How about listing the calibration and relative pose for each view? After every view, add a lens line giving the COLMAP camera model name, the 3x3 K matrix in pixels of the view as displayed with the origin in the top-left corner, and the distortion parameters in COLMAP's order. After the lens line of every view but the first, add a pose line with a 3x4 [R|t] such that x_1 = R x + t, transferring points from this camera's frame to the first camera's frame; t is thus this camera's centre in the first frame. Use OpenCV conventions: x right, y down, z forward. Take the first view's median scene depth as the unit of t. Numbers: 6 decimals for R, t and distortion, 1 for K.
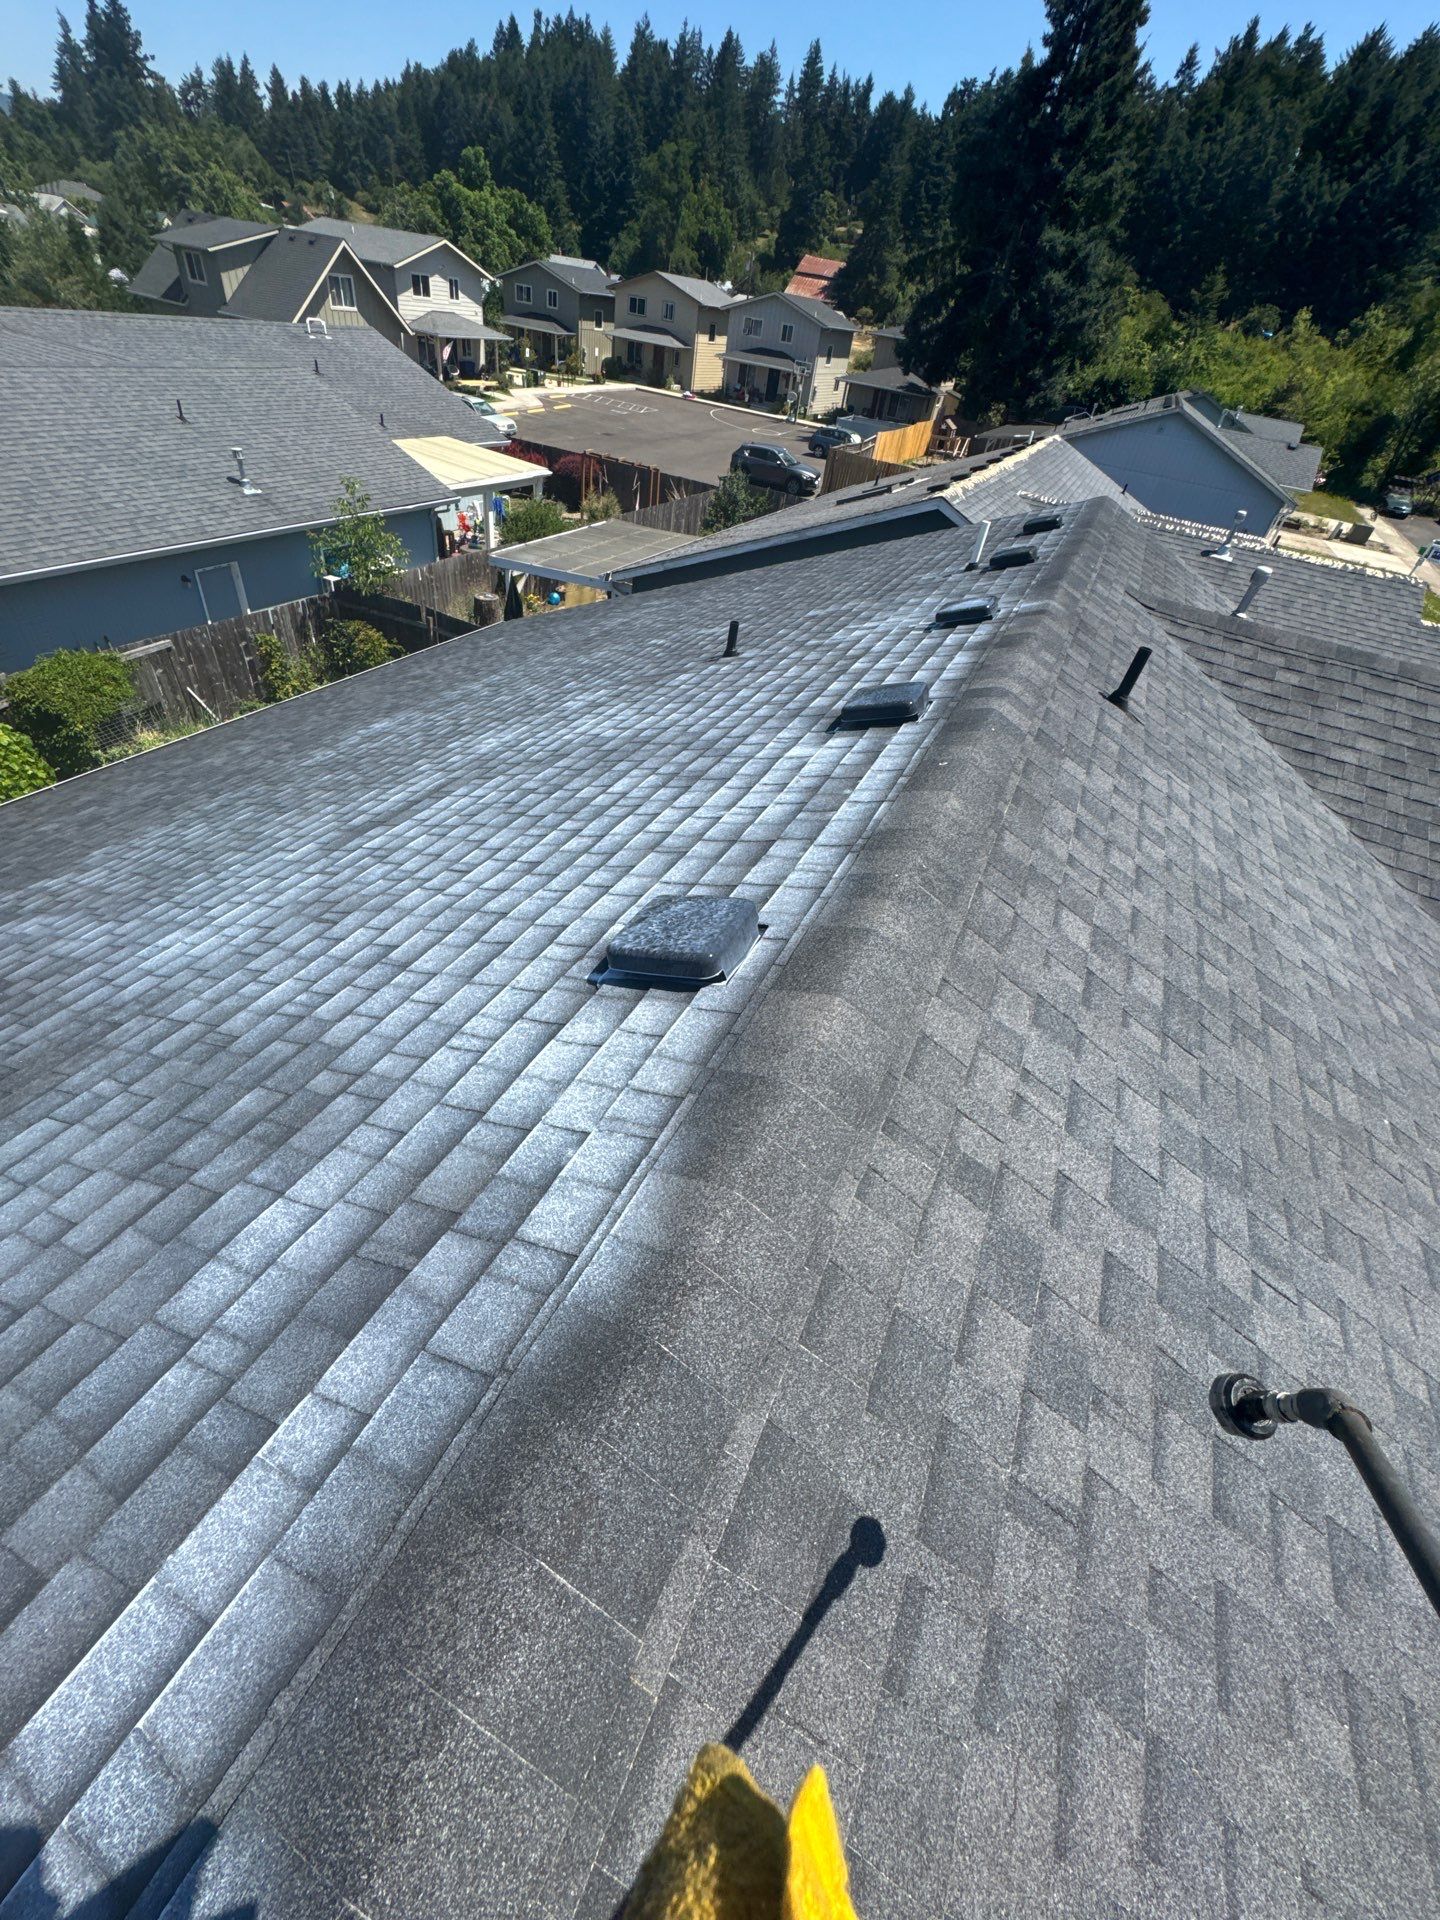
lens RADIAL K [[770.1, 0, 720.7], [0, 770.1, 956.0], [0, 0, 1]] dist [-0.000812, 0.000124]
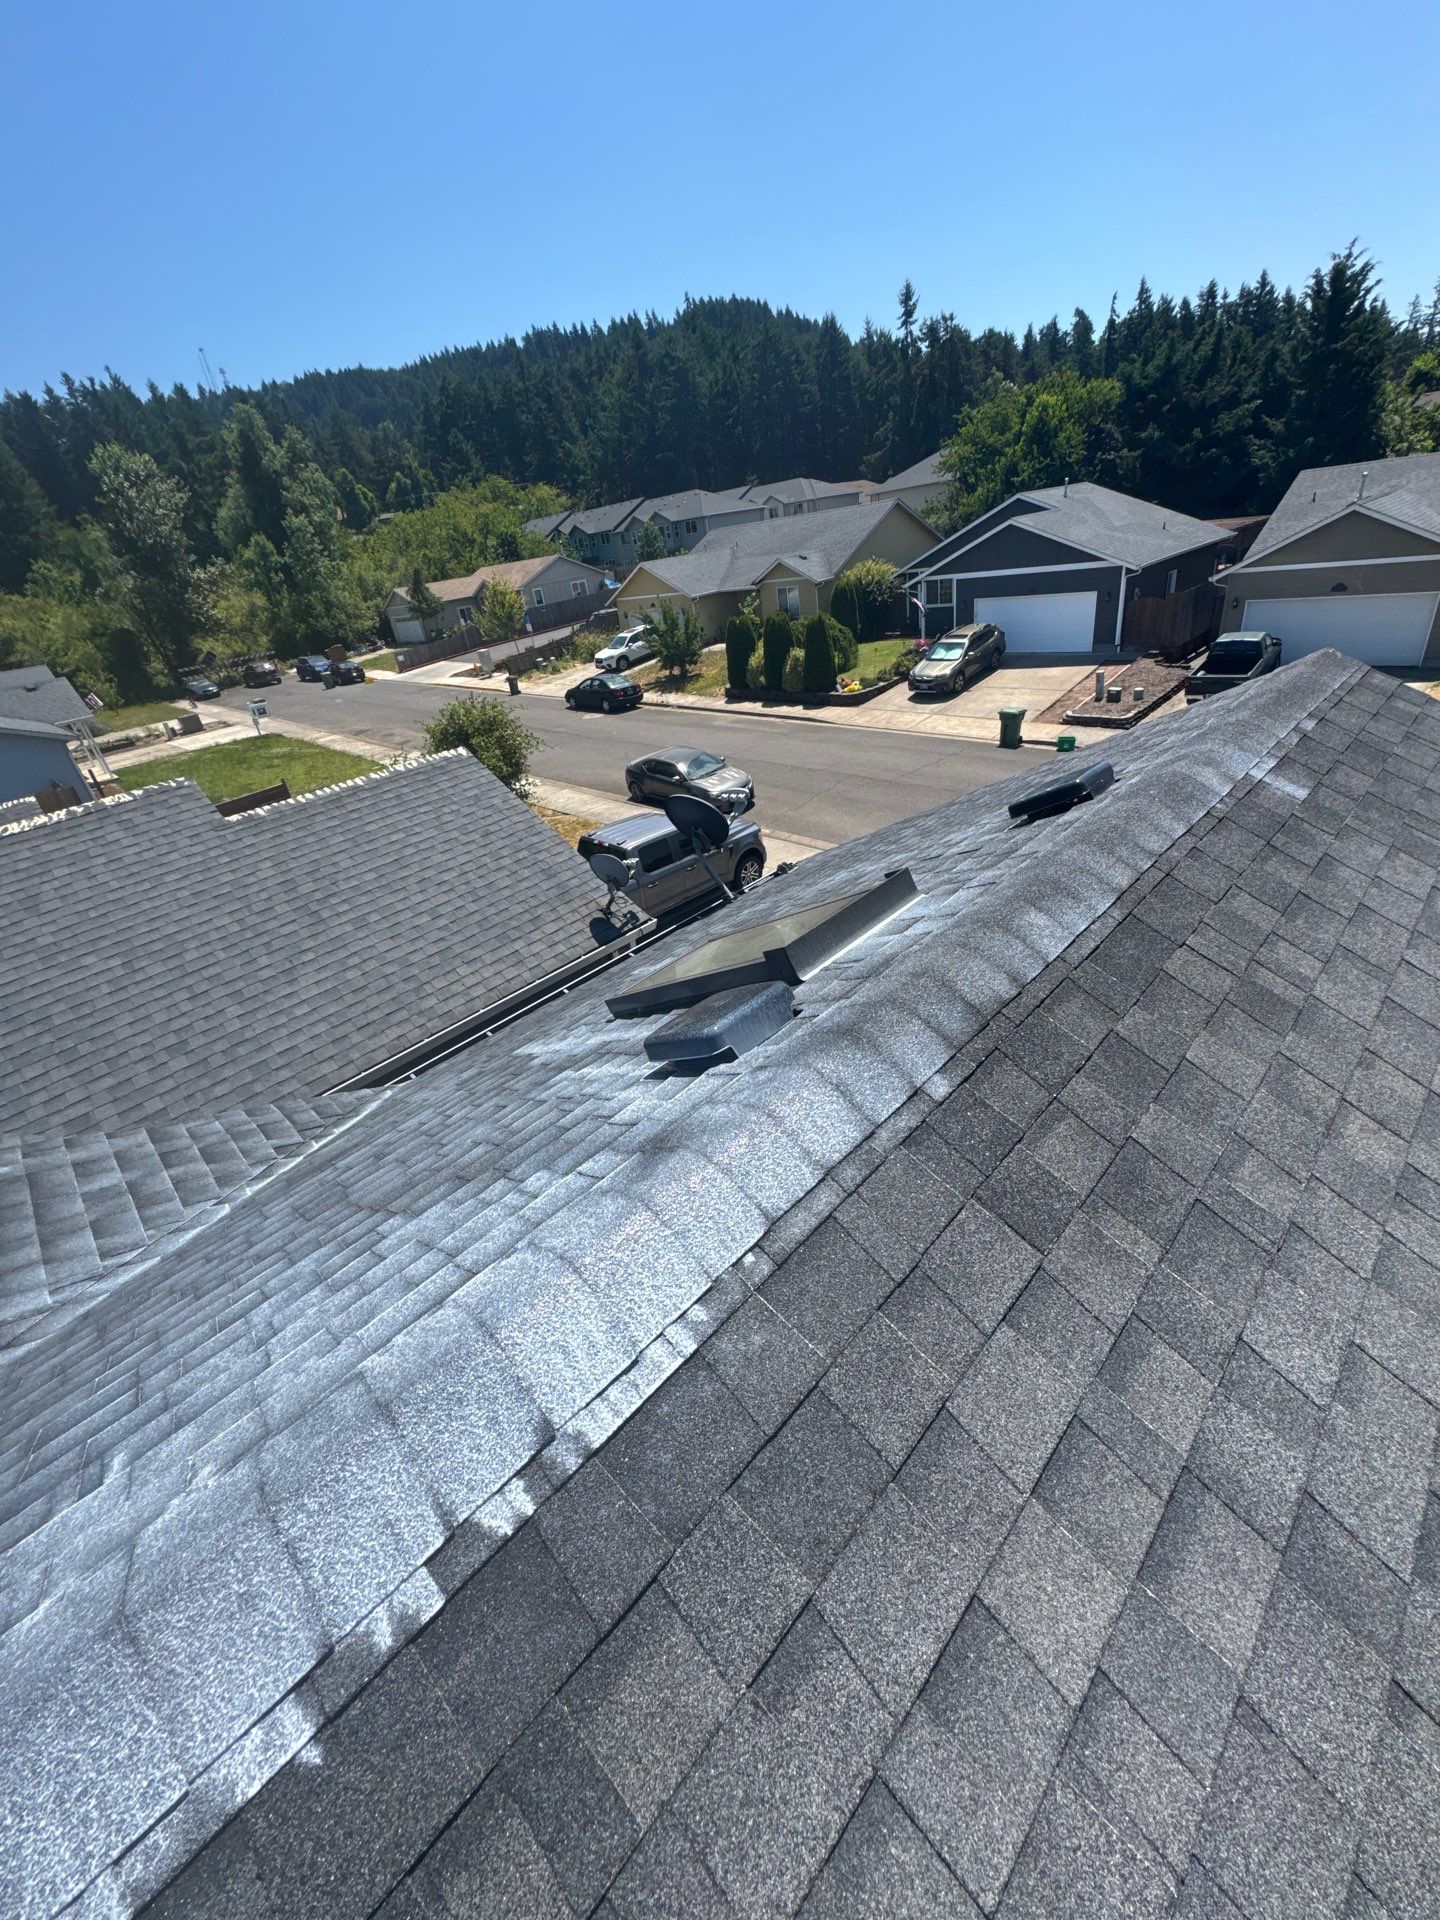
lens RADIAL K [[767.2, 0, 722.1], [0, 767.2, 957.7], [0, 0, 1]] dist [-0.002655, 0.000323]
pose [[0.309917, -0.607557, 0.731318, 0.206243], [0.748776, 0.629981, 0.206054, -0.068460], [-0.585906, 0.483734, 0.650167, 0.145848]]
